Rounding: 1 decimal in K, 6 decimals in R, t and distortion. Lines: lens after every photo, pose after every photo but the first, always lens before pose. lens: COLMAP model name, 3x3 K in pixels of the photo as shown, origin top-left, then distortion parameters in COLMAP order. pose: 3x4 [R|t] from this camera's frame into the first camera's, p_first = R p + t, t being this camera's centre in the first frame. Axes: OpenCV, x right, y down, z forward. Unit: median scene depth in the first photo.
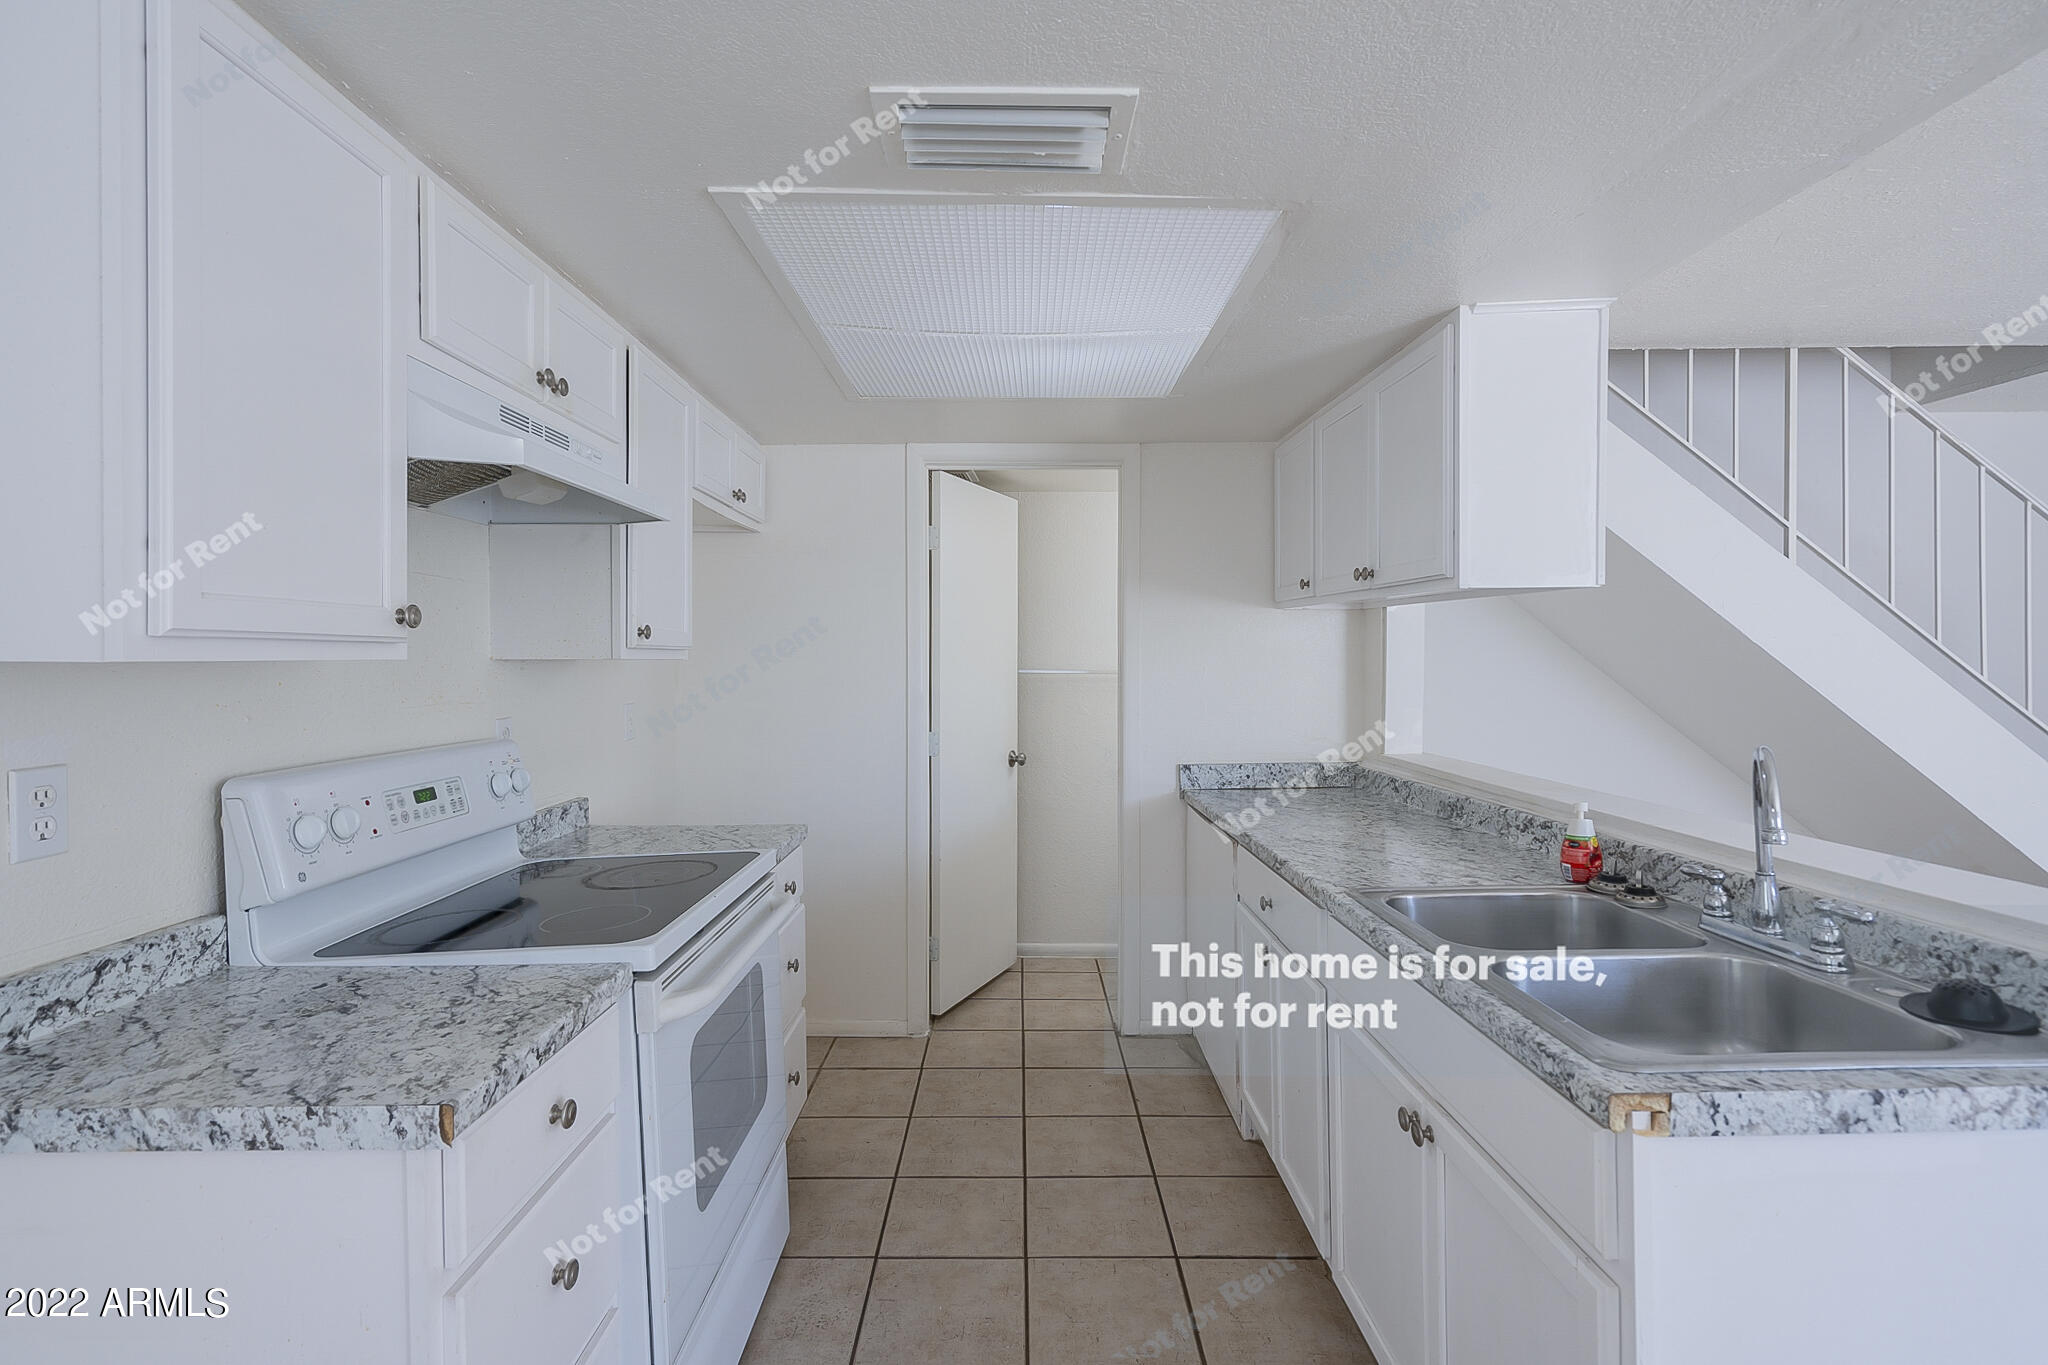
lens RADIAL K [[965.4, 0, 1014.4], [0, 965.4, 659.8], [0, 0, 1]] dist [-0.001719, 0.000662]
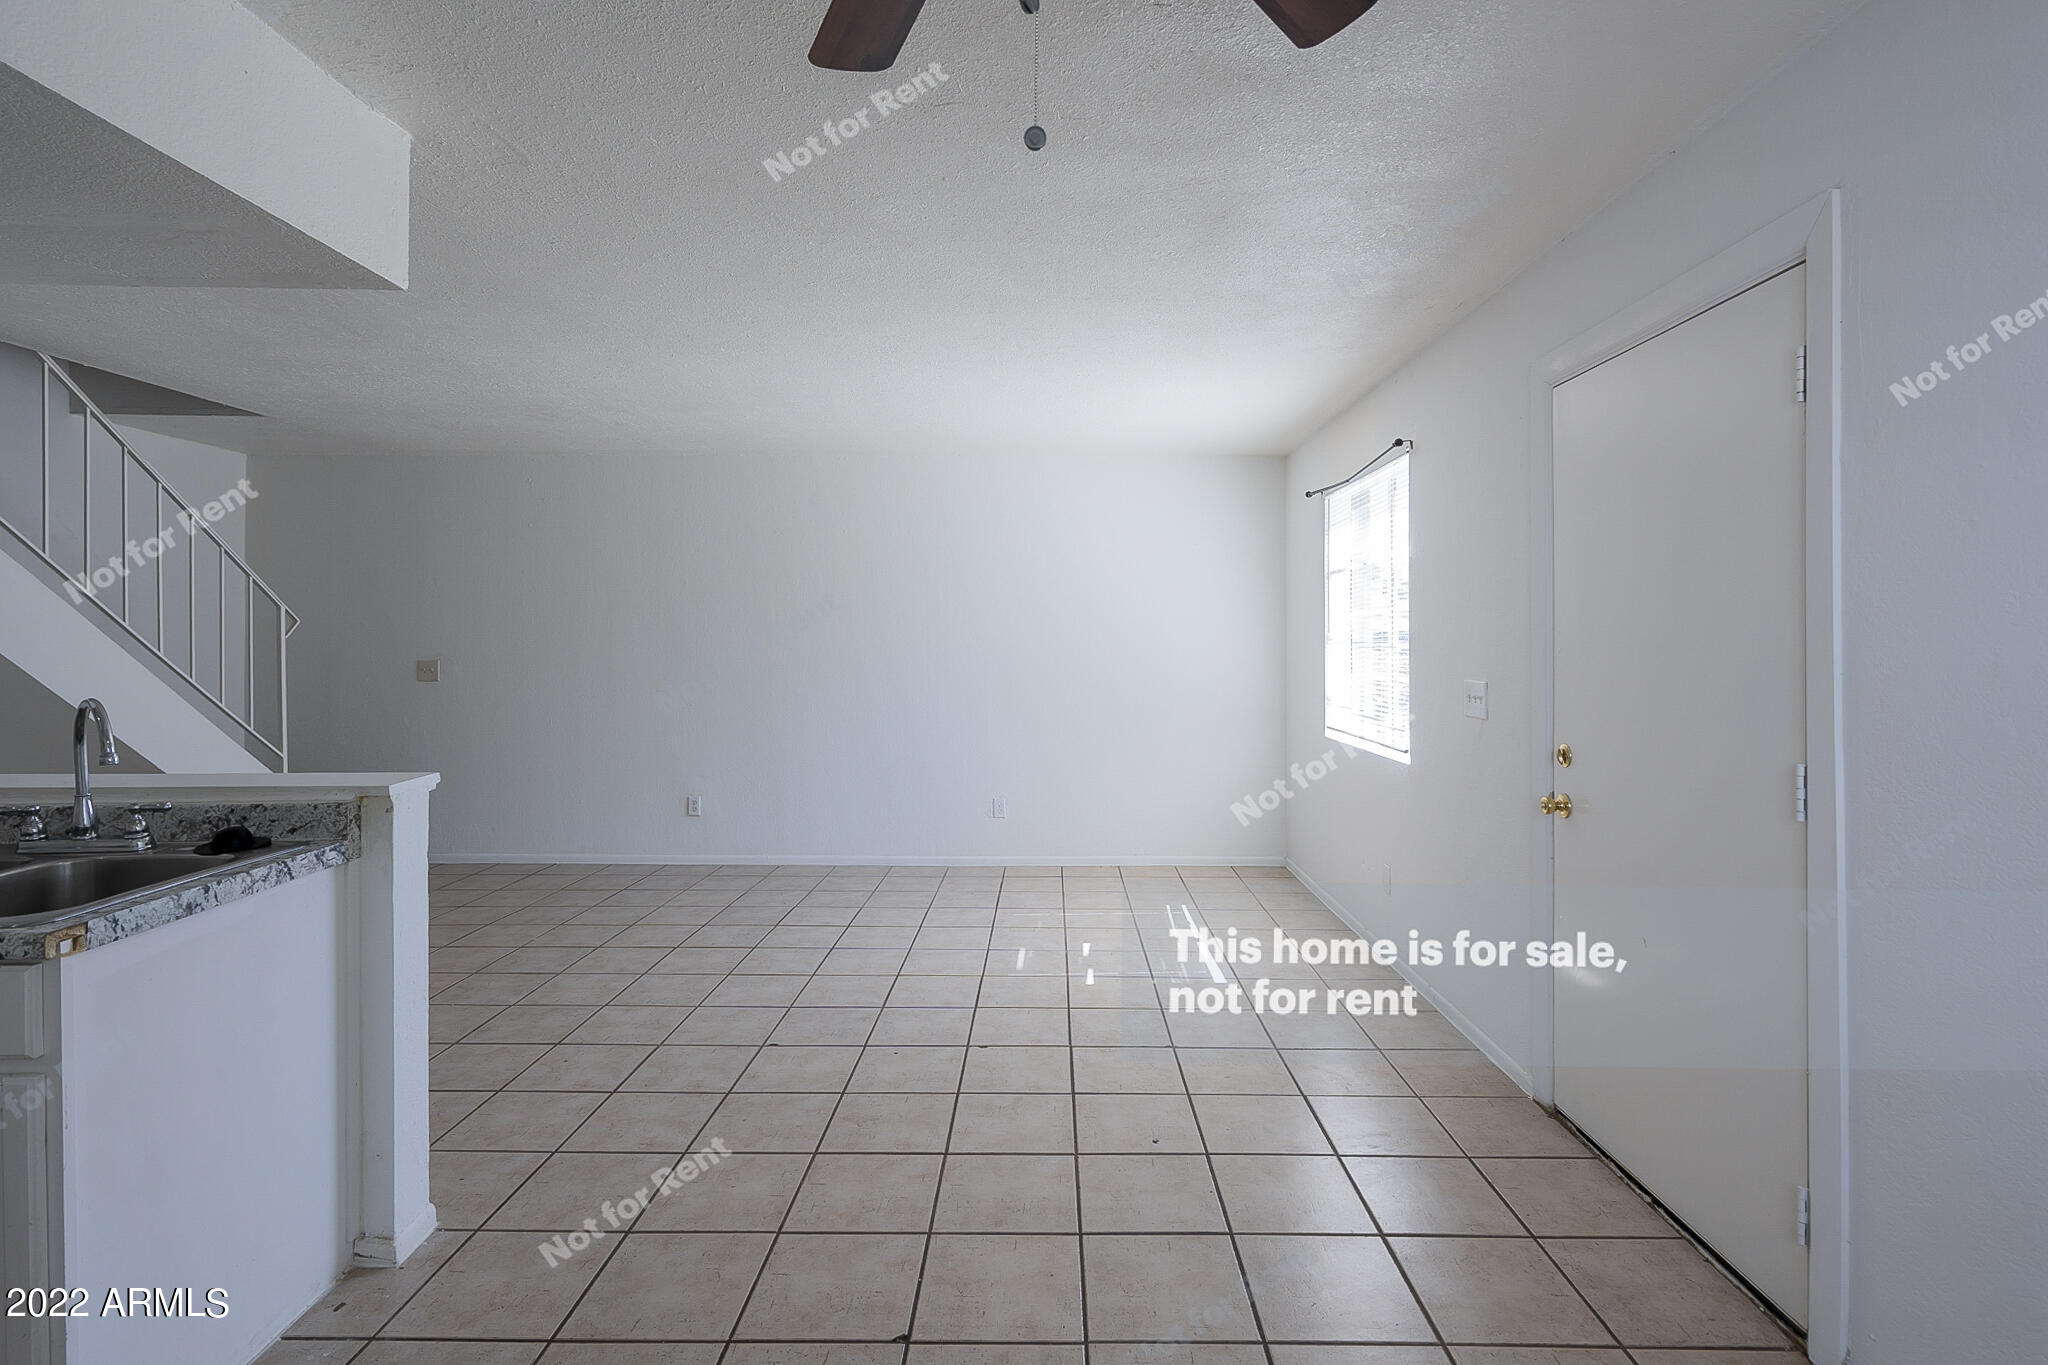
lens RADIAL K [[975.3, 0, 1044.5], [0, 975.3, 632.5], [0, 0, 1]] dist [-0.001170, -0.000778]
pose [[0.006428, 0.010887, 0.999920, -0.628919], [-0.000021, 0.999941, -0.010887, 0.011519], [-0.999979, 0.000049, 0.006427, -0.379623]]
